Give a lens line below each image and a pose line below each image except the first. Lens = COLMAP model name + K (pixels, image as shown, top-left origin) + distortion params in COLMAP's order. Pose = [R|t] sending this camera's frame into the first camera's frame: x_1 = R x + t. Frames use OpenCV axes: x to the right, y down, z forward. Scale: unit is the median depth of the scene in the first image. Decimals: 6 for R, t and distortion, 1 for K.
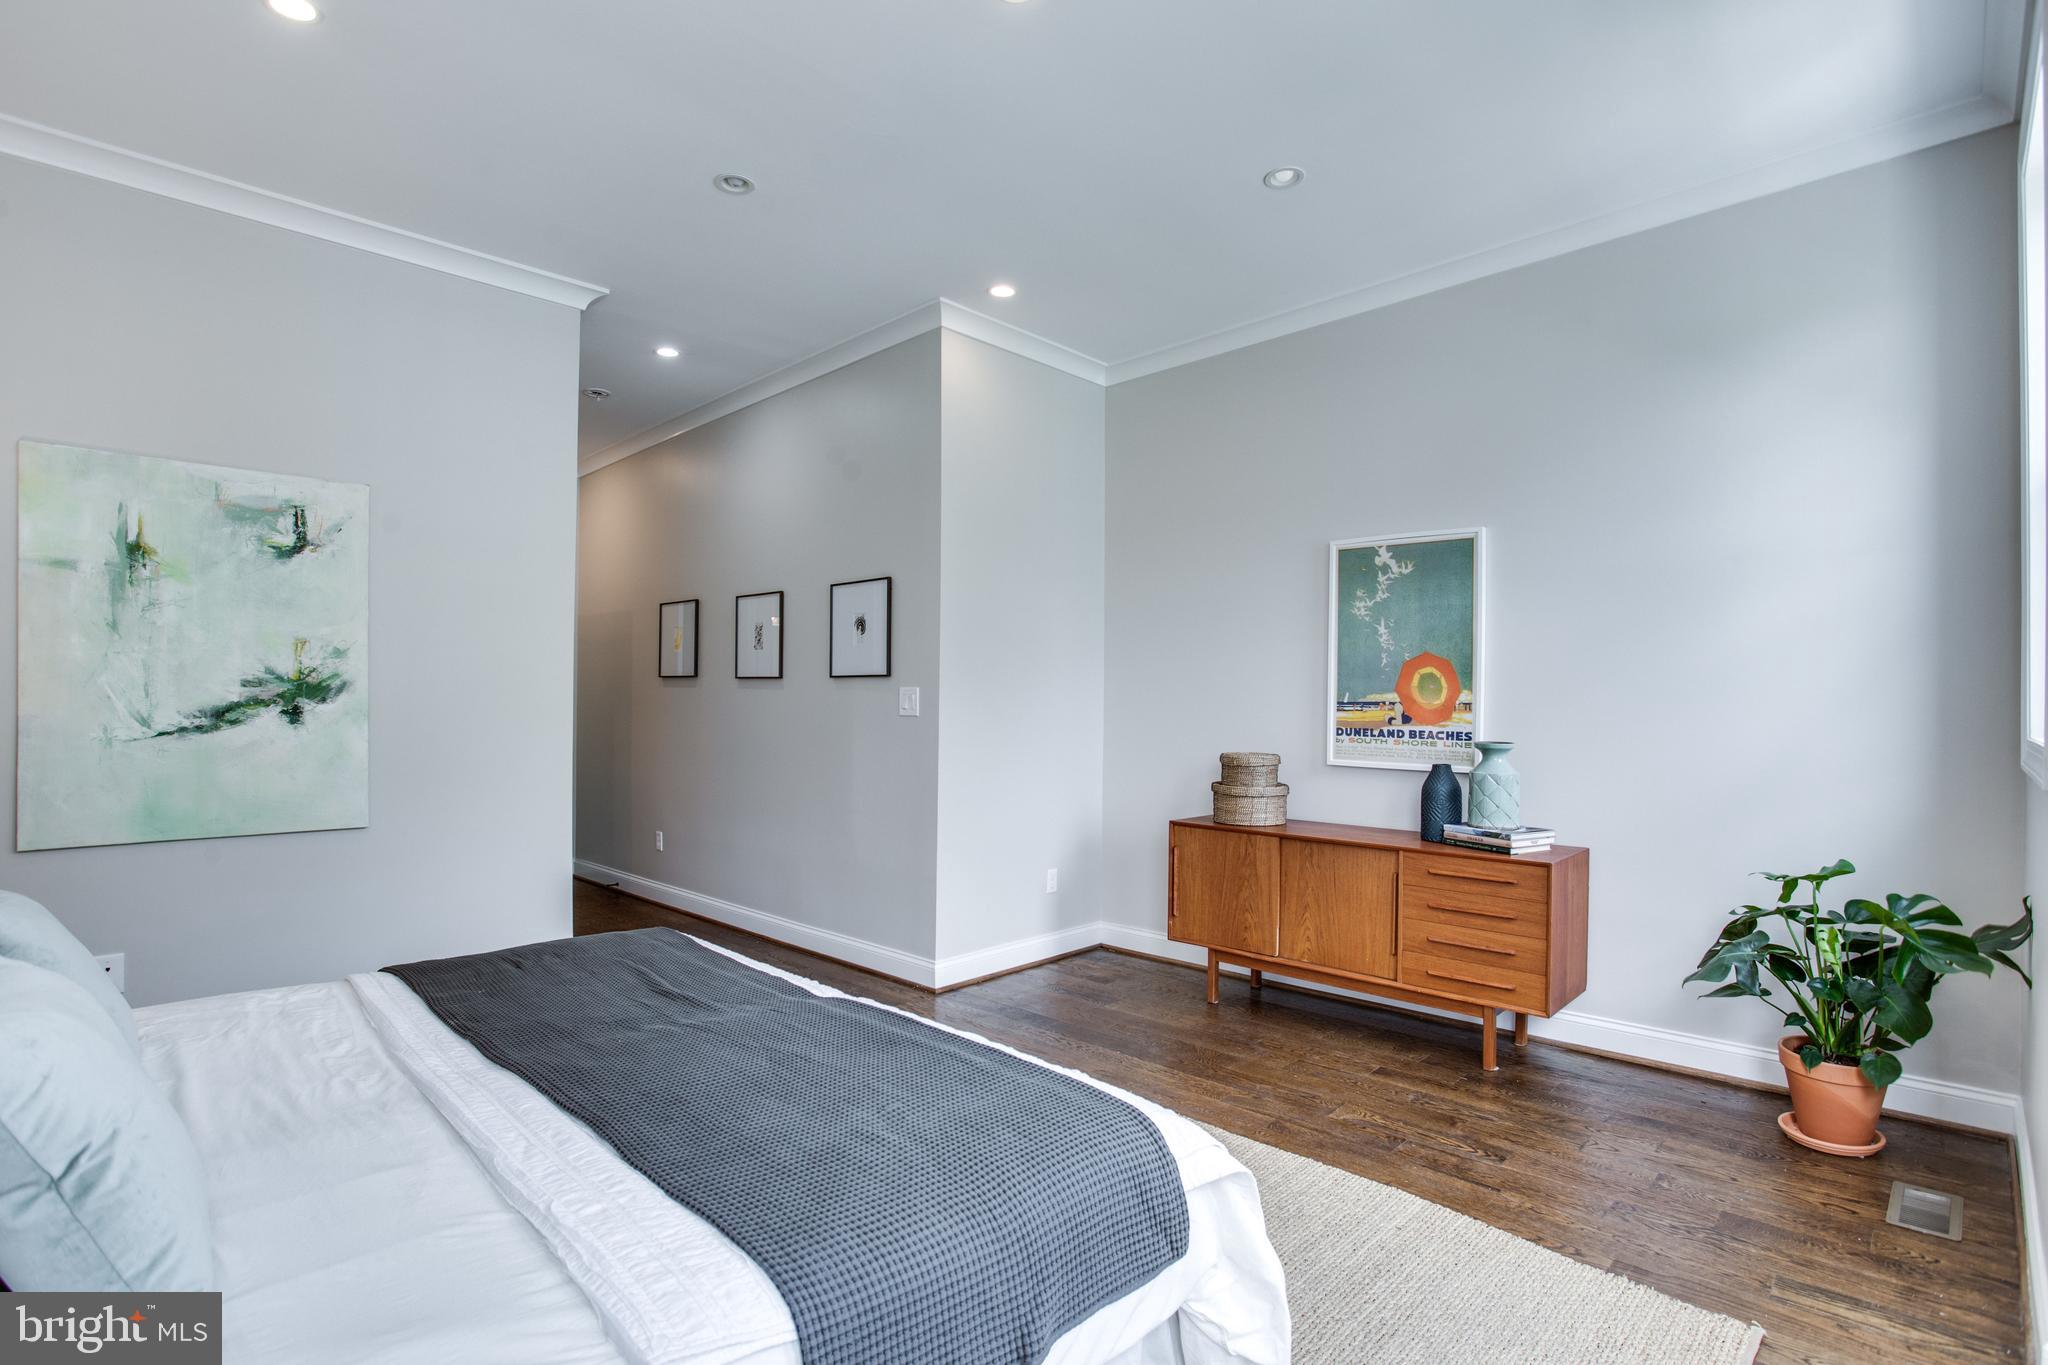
lens RADIAL K [[968.5, 0, 1023.4], [0, 968.5, 702.2], [0, 0, 1]] dist [-0.030150, 0.000637]
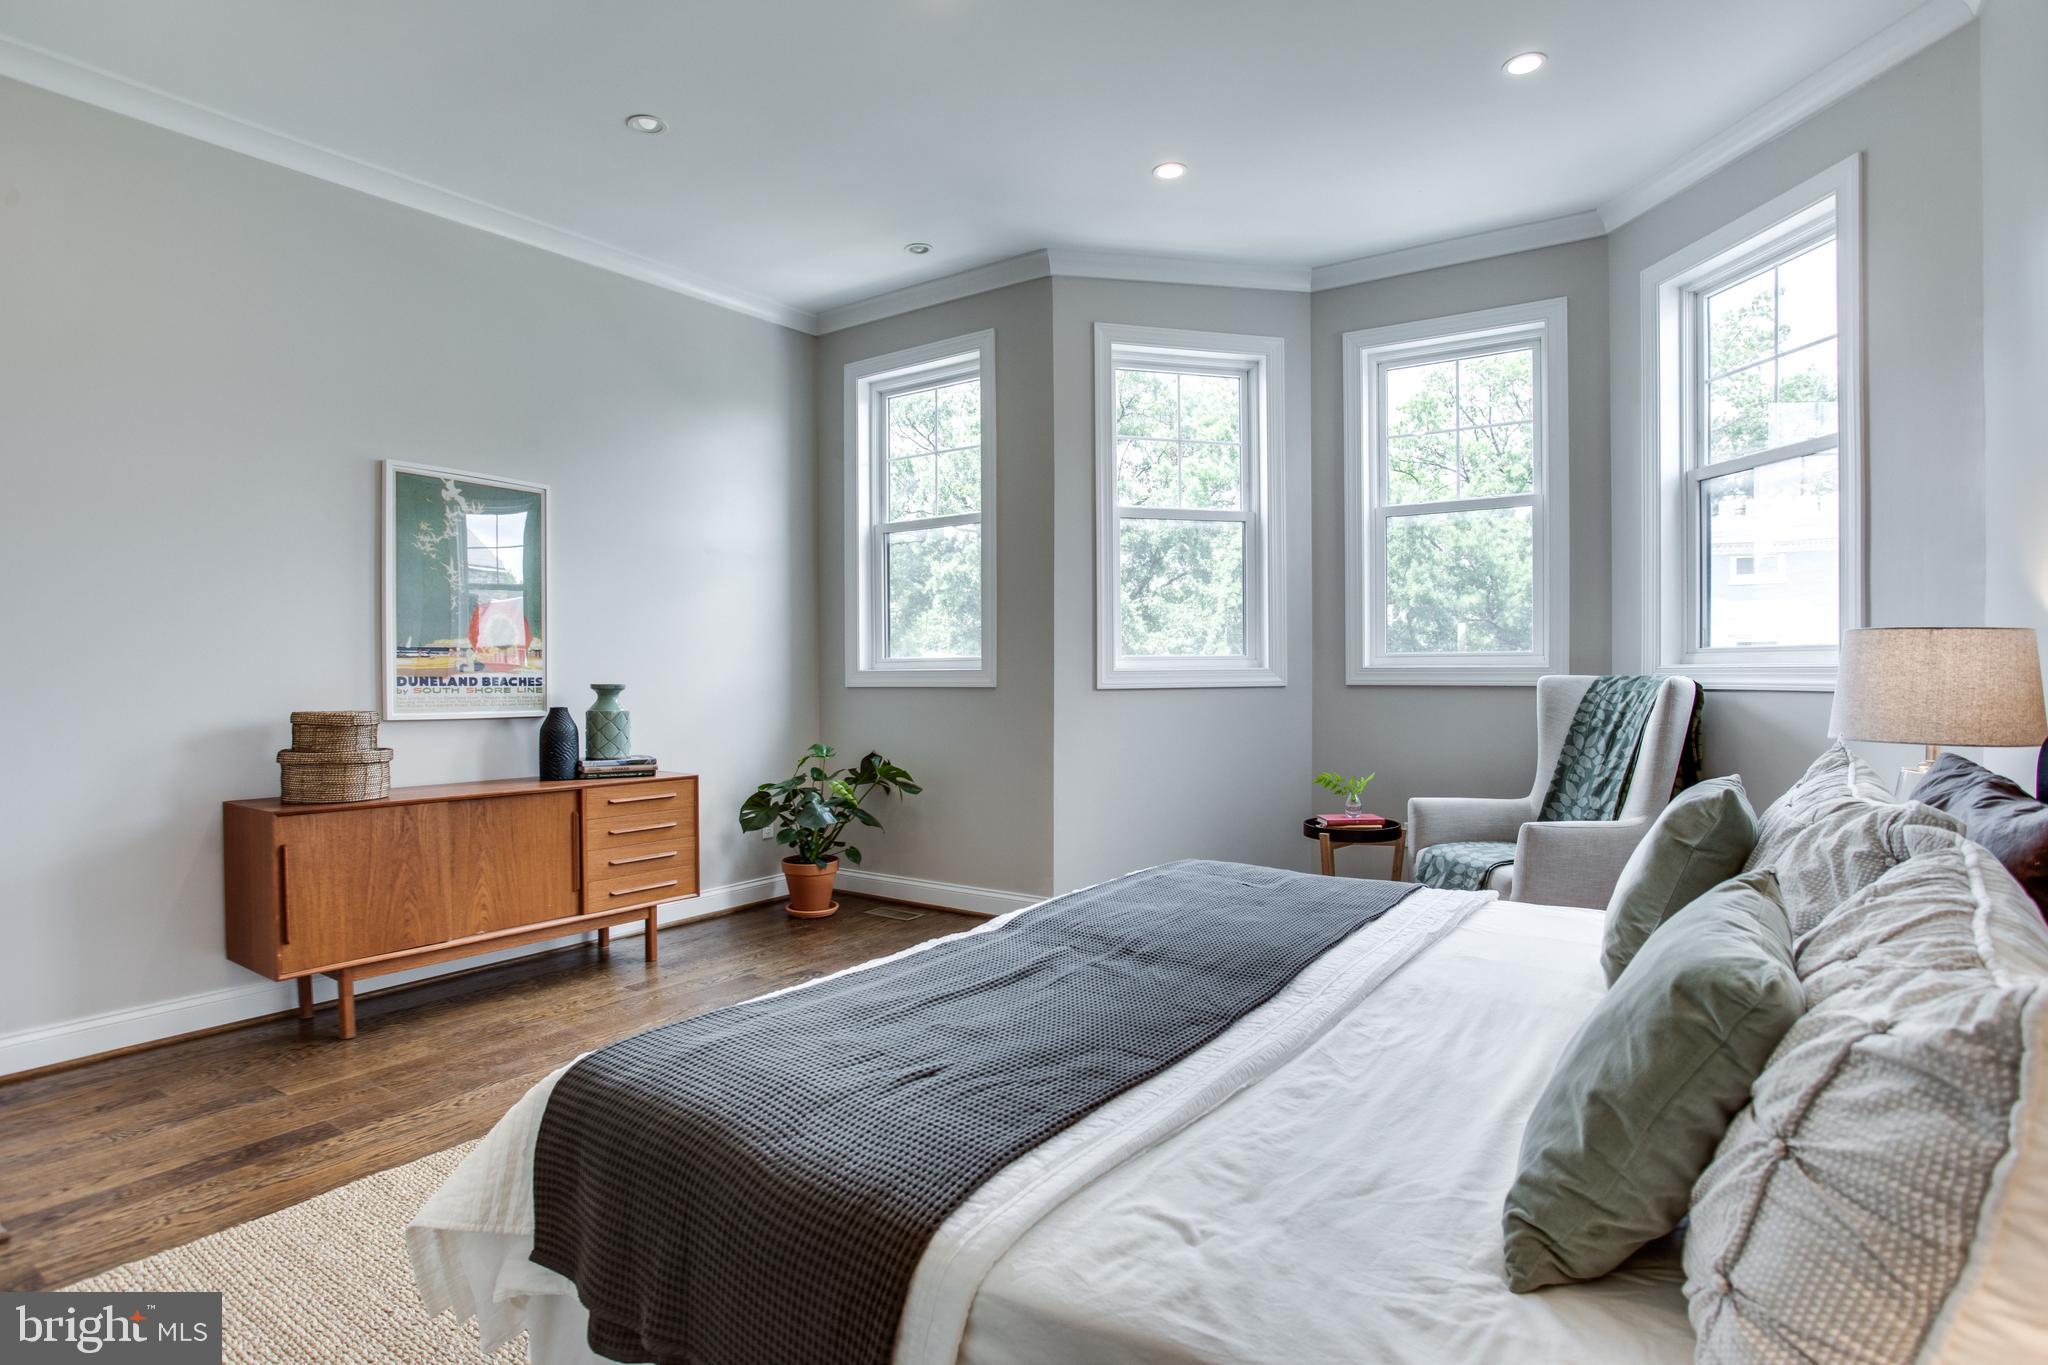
lens RADIAL K [[968.5, 0, 1020.0], [0, 968.5, 675.1], [0, 0, 1]] dist [-0.030150, 0.000637]
pose [[-0.127213, -0.002666, 0.991872, -0.623738], [0.001098, 0.999995, 0.002829, 0.024433], [-0.991875, 0.001449, -0.127210, 0.582060]]
